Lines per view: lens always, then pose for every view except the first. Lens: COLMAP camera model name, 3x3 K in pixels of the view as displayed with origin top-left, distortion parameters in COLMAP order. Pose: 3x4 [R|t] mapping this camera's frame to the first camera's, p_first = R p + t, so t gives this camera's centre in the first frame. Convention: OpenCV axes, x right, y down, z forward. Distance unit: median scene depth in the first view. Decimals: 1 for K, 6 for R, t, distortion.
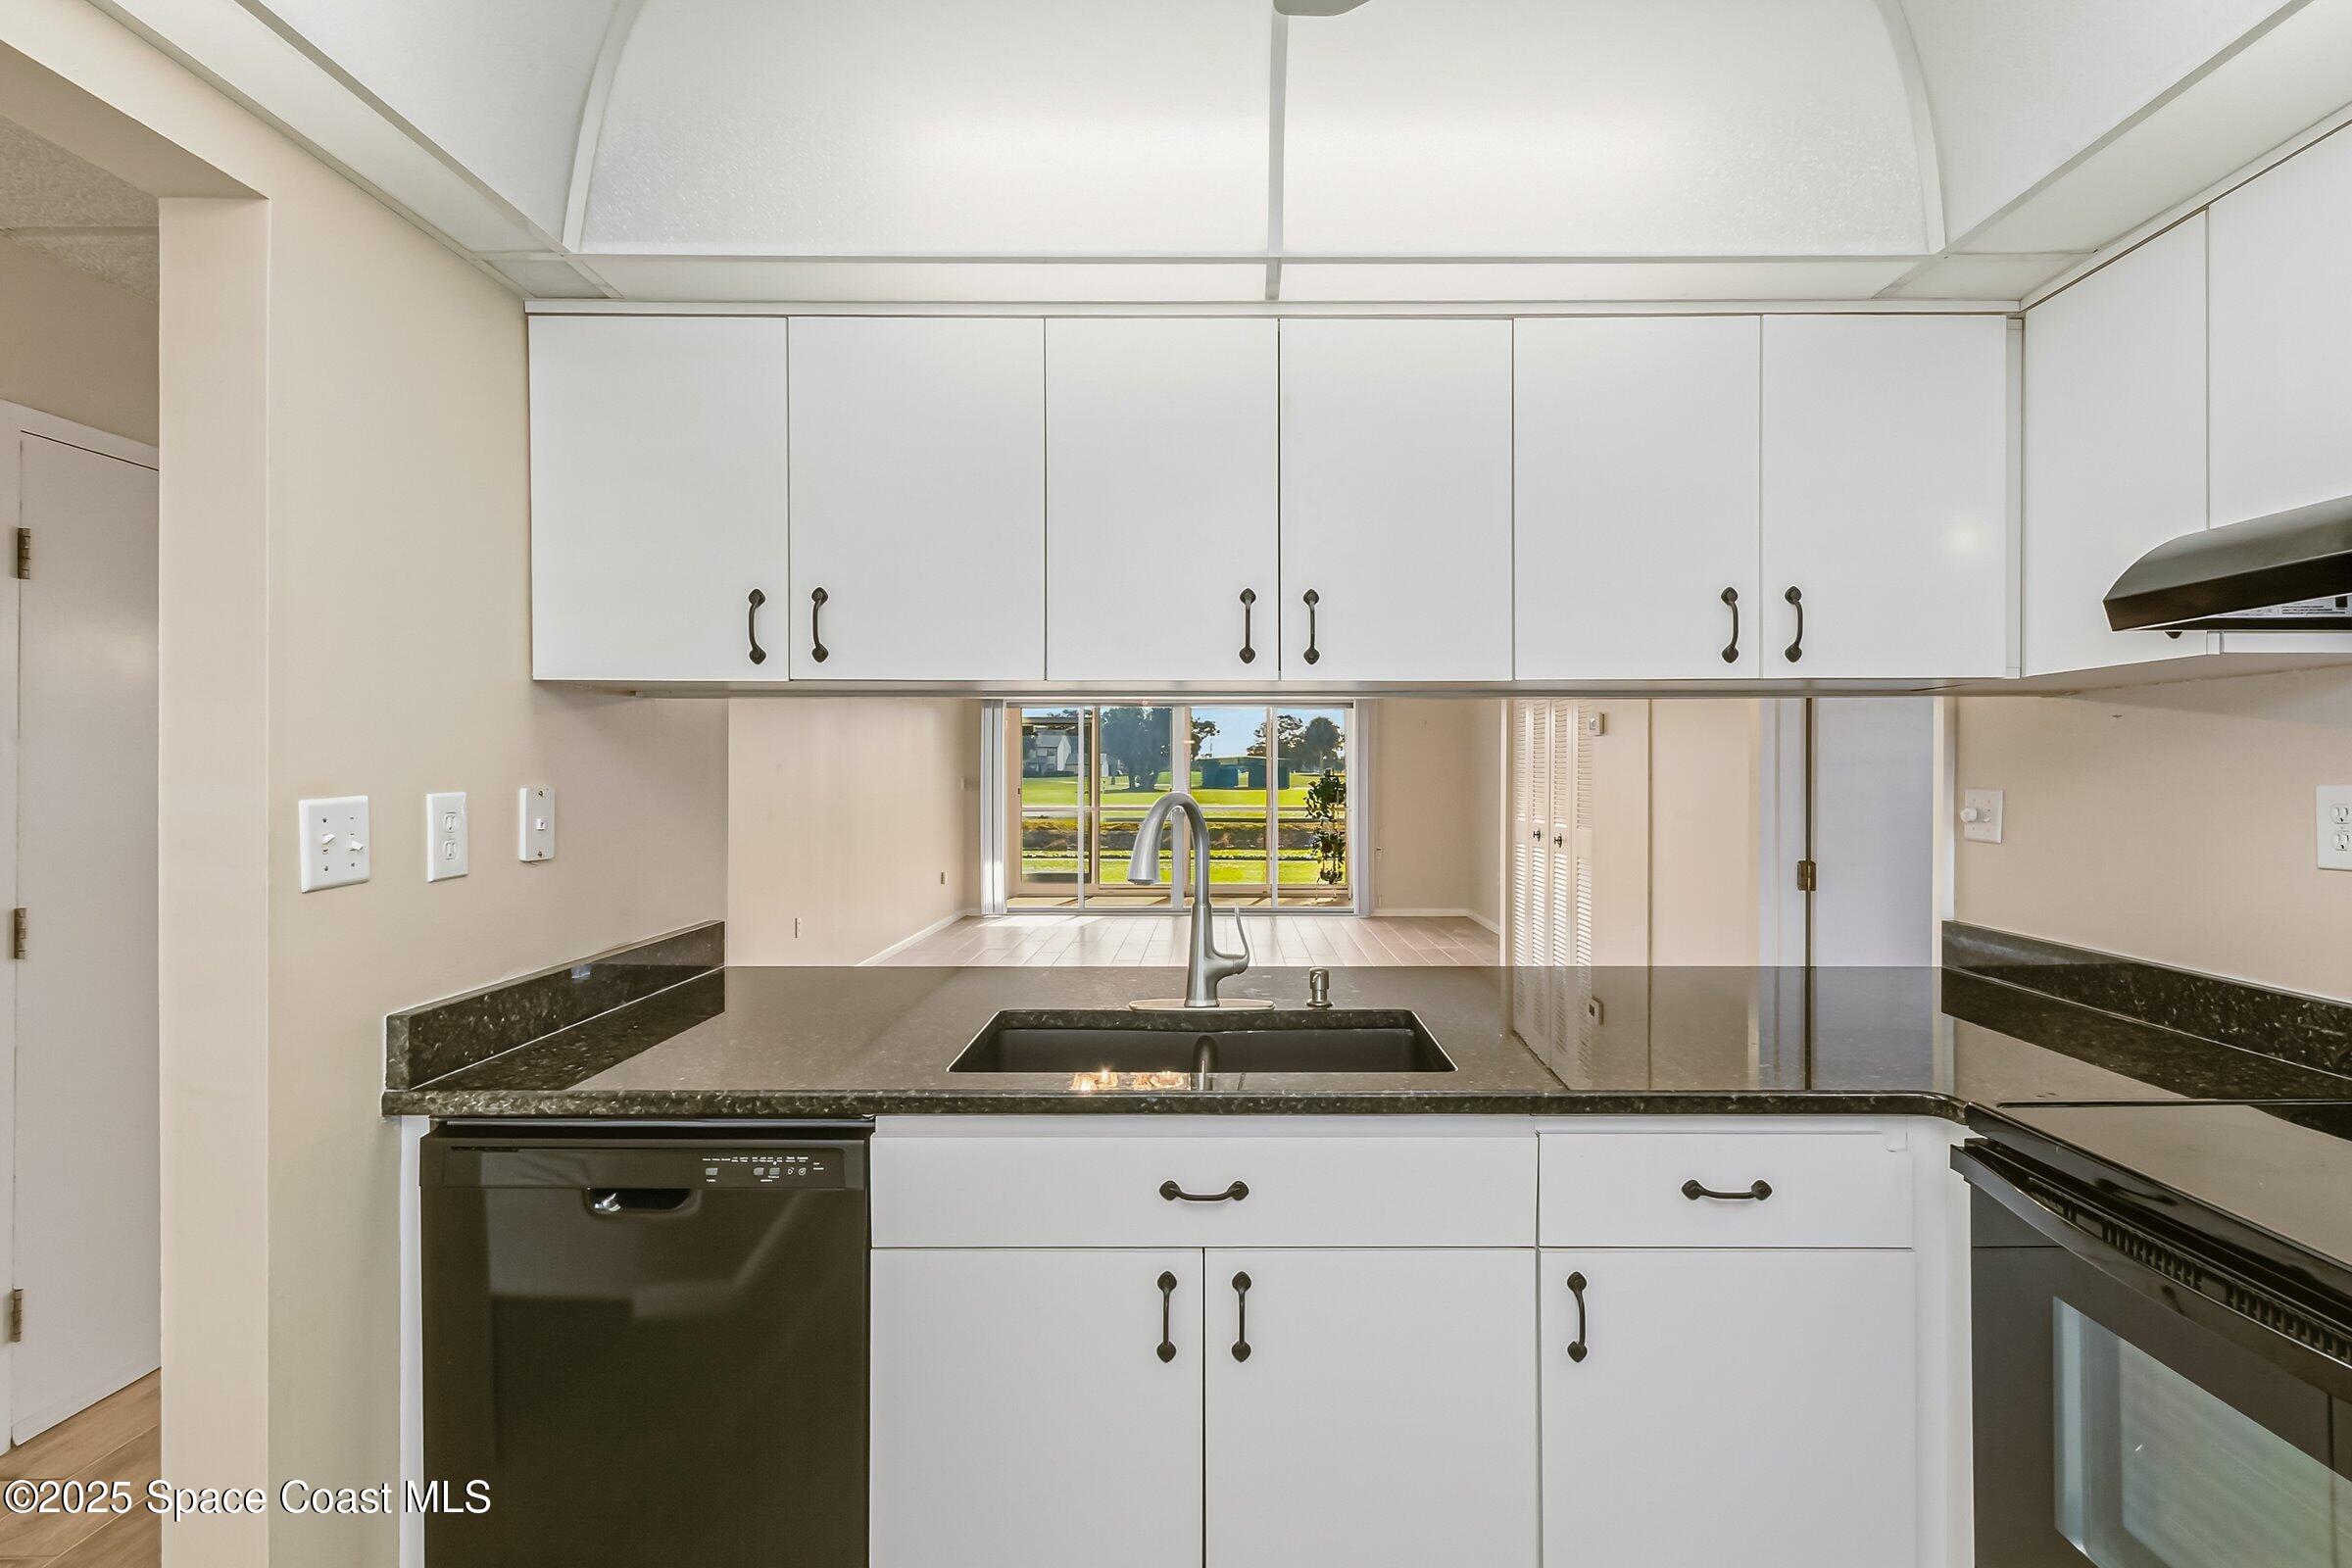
lens RADIAL K [[1148.6, 0, 1228.3], [0, 1148.6, 769.5], [0, 0, 1]] dist [0.011430, -0.002238]
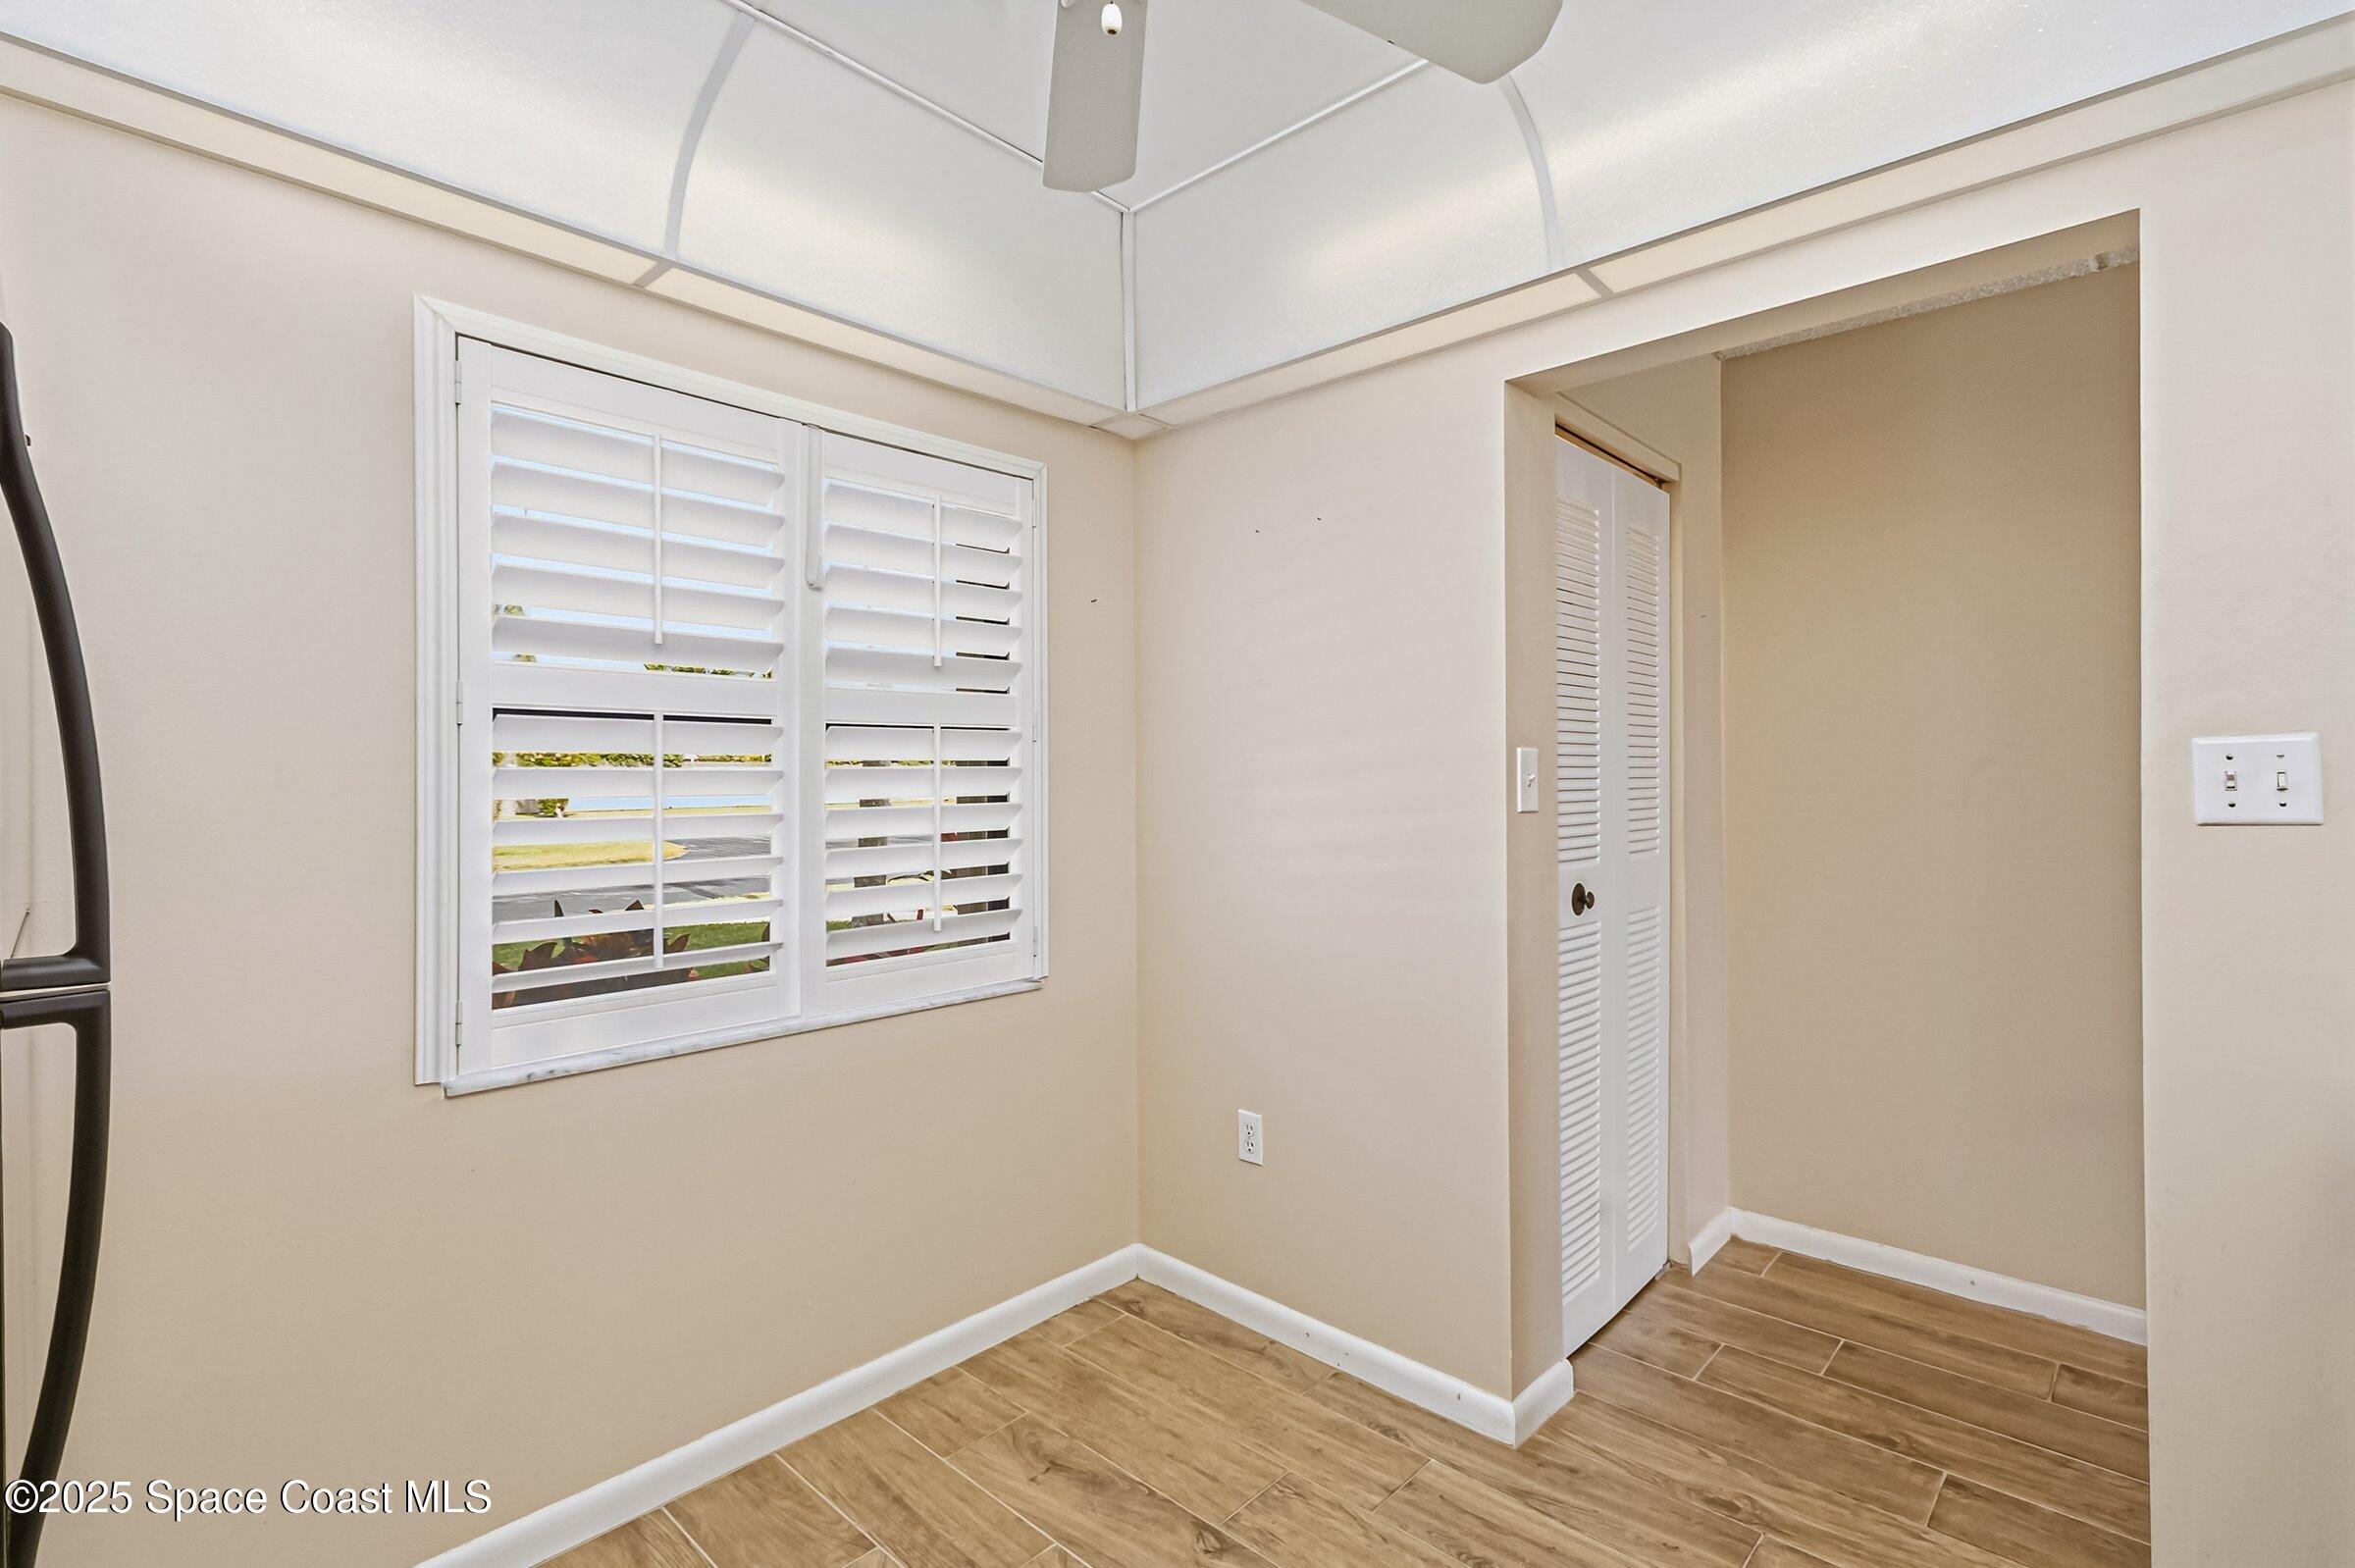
lens RADIAL K [[1095.1, 0, 1183.6], [0, 1095.1, 770.4], [0, 0, 1]] dist [0.007427, 0.001296]
pose [[-0.683720, -0.003774, -0.729734, 0.432525], [0.002153, 0.999972, -0.007189, 0.046601], [0.729741, -0.006486, -0.683693, 0.760308]]
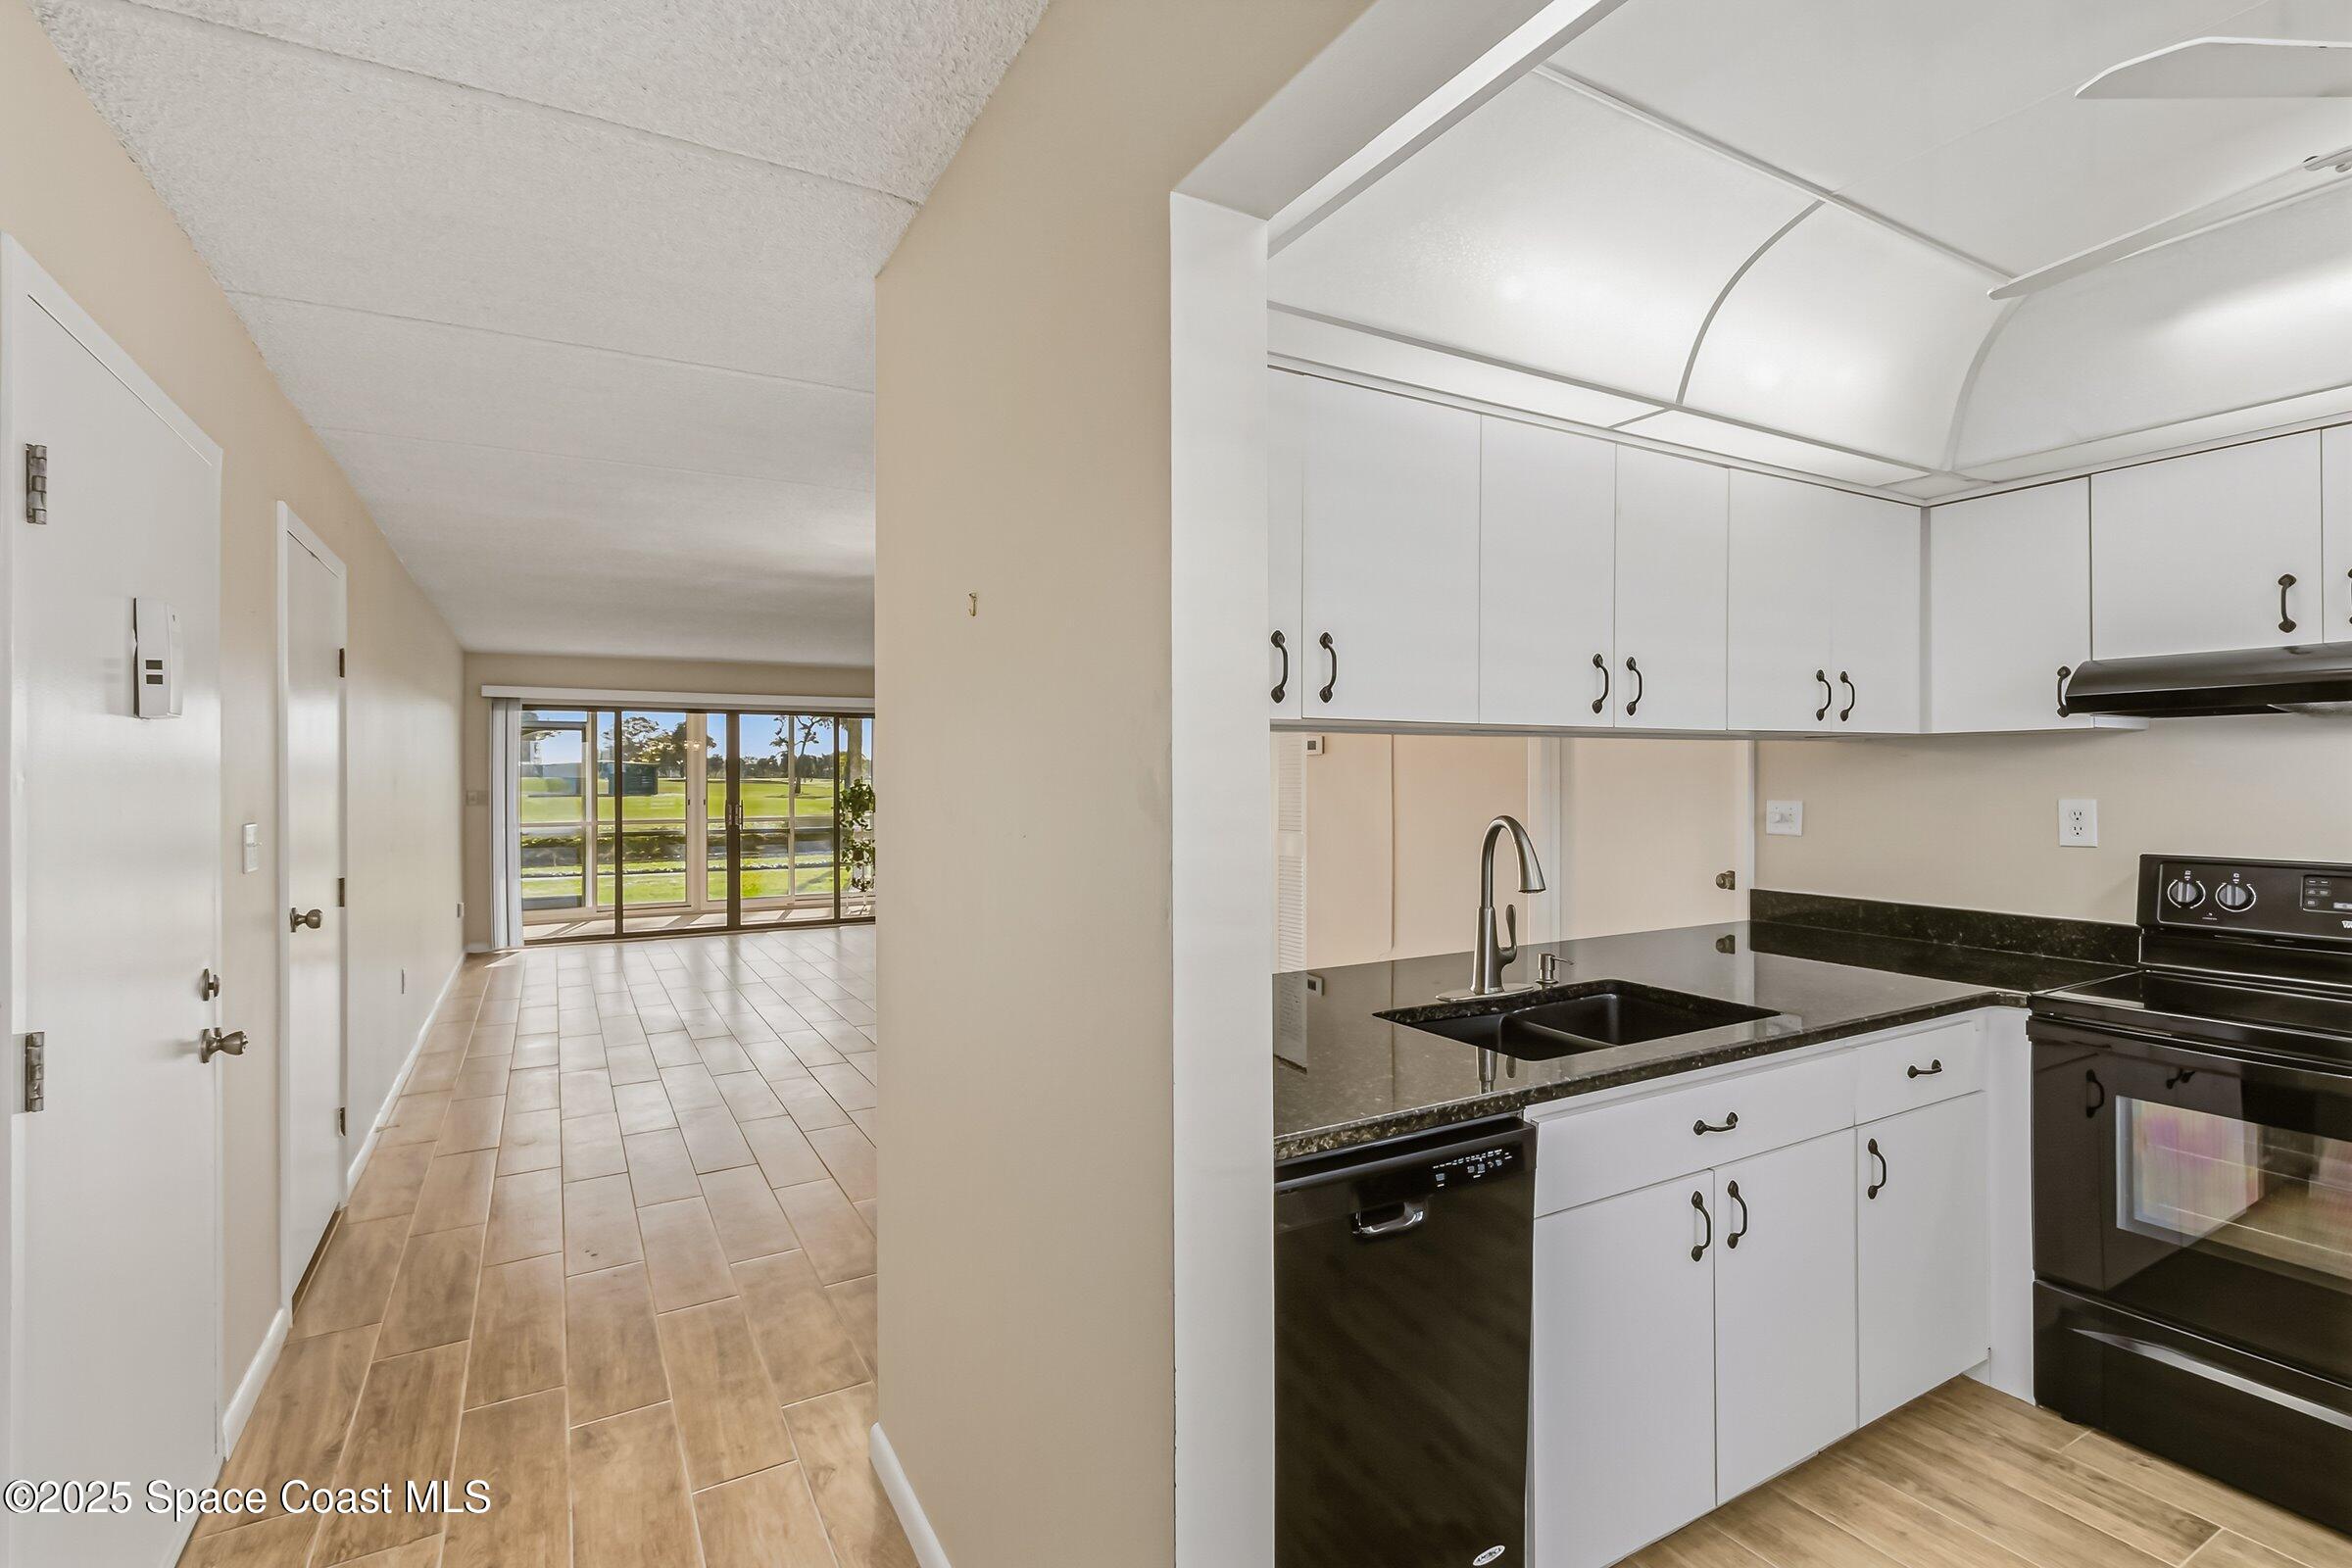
lens RADIAL K [[1093.7, 0, 1175.1], [0, 1093.7, 775.3], [0, 0, 1]] dist [0.007427, 0.001296]
pose [[0.868836, -0.003654, 0.495086, -0.975478], [0.002807, 0.999993, 0.002455, -0.028538], [-0.495092, -0.000744, 0.868840, 0.185388]]
